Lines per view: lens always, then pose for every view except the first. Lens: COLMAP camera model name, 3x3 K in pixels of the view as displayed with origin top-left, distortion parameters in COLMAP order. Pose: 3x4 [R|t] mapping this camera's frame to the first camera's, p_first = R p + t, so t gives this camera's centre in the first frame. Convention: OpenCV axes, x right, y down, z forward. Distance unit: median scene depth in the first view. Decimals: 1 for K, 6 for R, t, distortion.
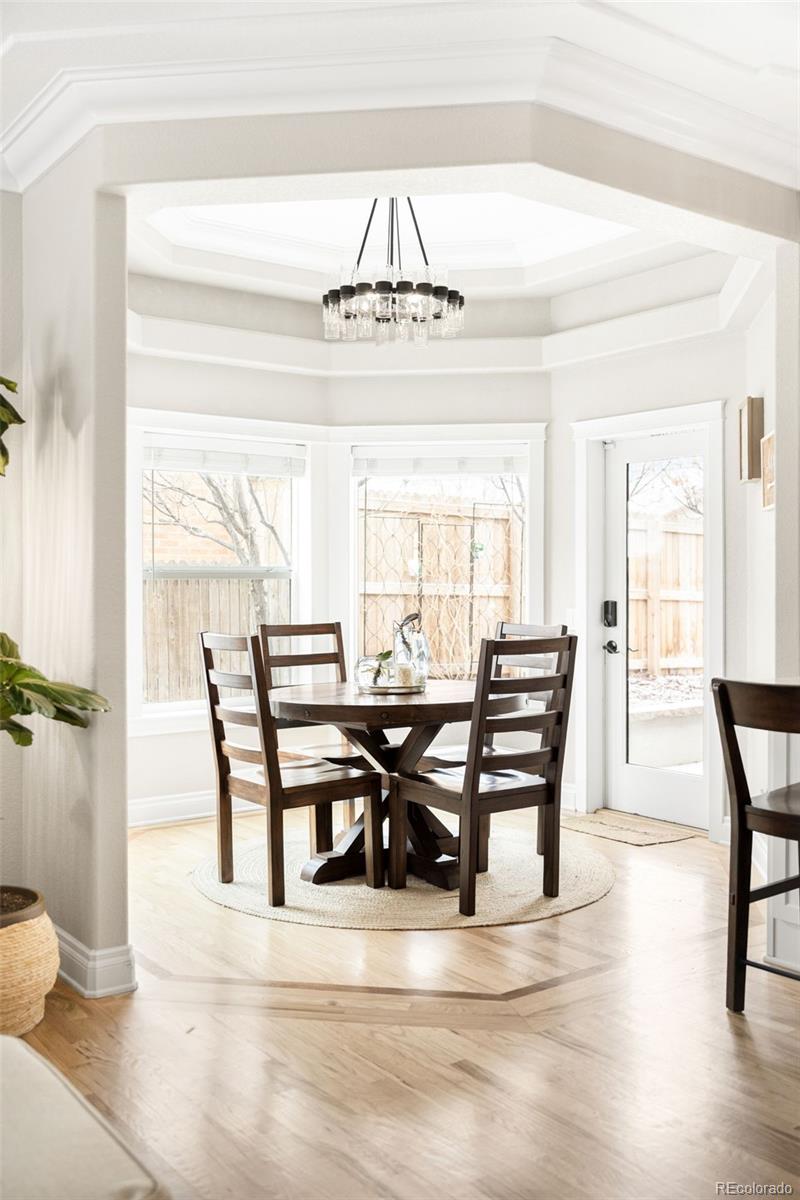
lens RADIAL K [[1099.1, 0, 400.0], [0, 1099.1, 600.0], [0, 0, 1]] dist [0.031789, 0.001437]
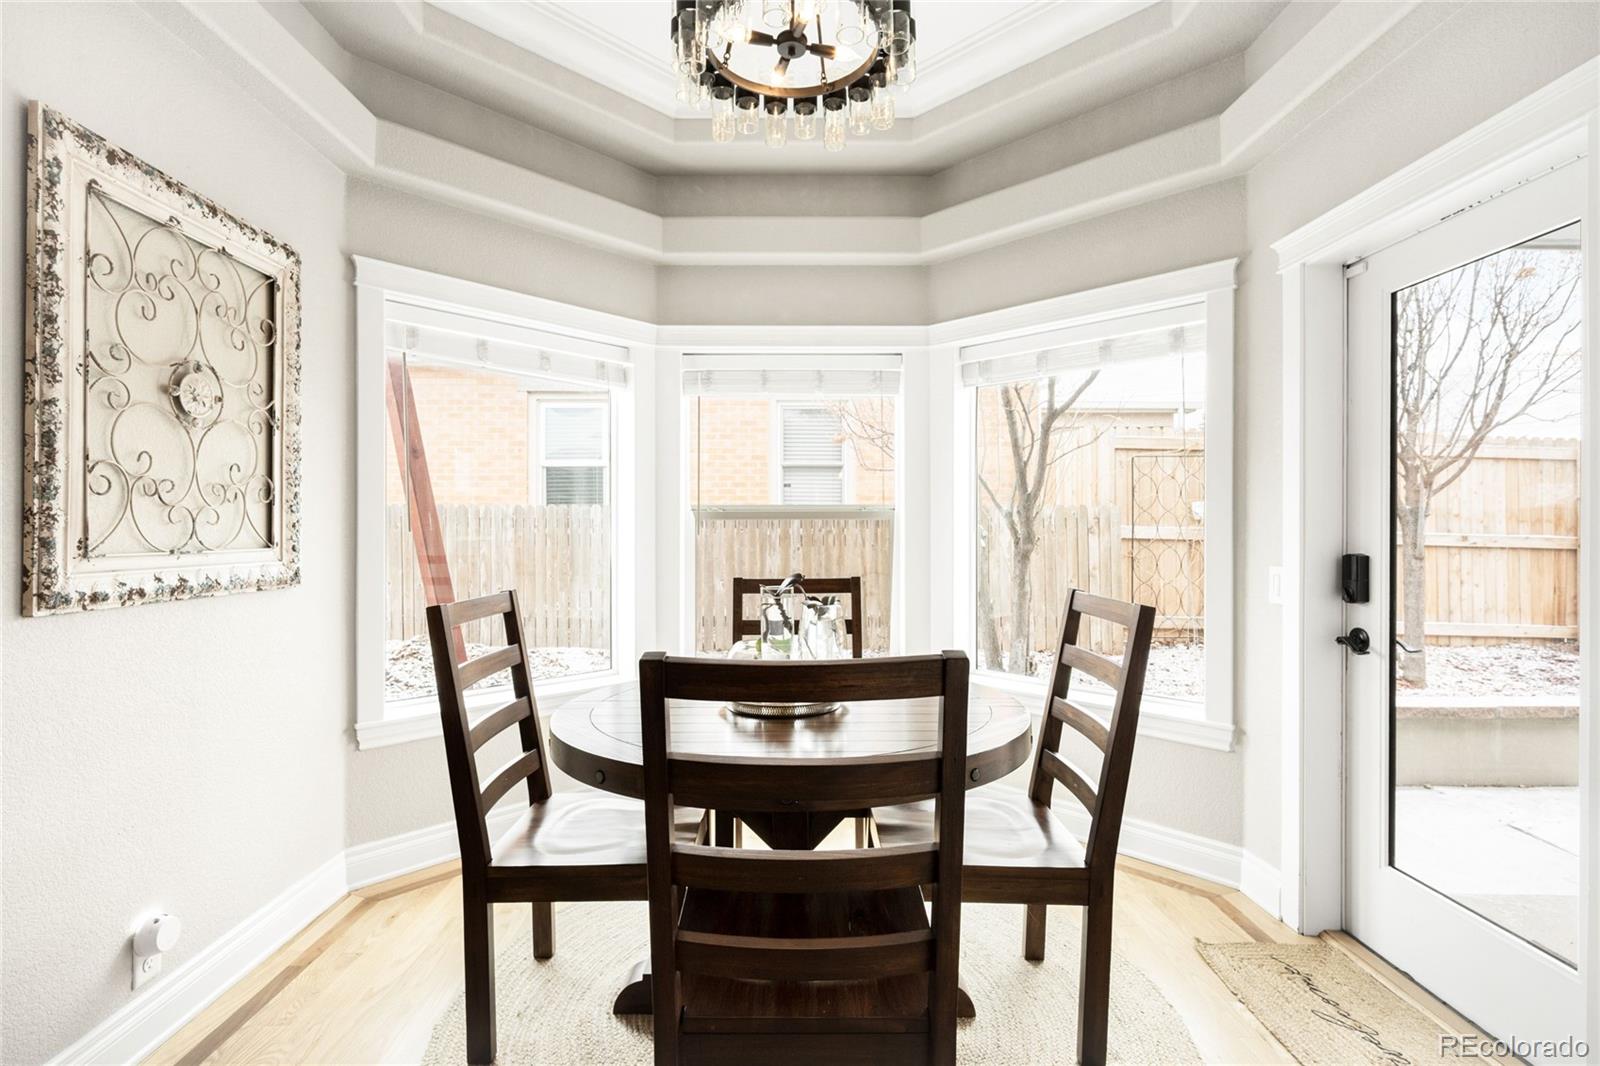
lens RADIAL K [[731.3, 0, 800.0], [0, 731.3, 533.0], [0, 0, 1]] dist [-0.005298, -0.000516]
pose [[0.804897, 0.006316, -0.593381, 0.183069], [-0.012716, 0.999897, -0.006606, -0.004105], [0.593278, 0.012862, 0.804895, 0.547092]]
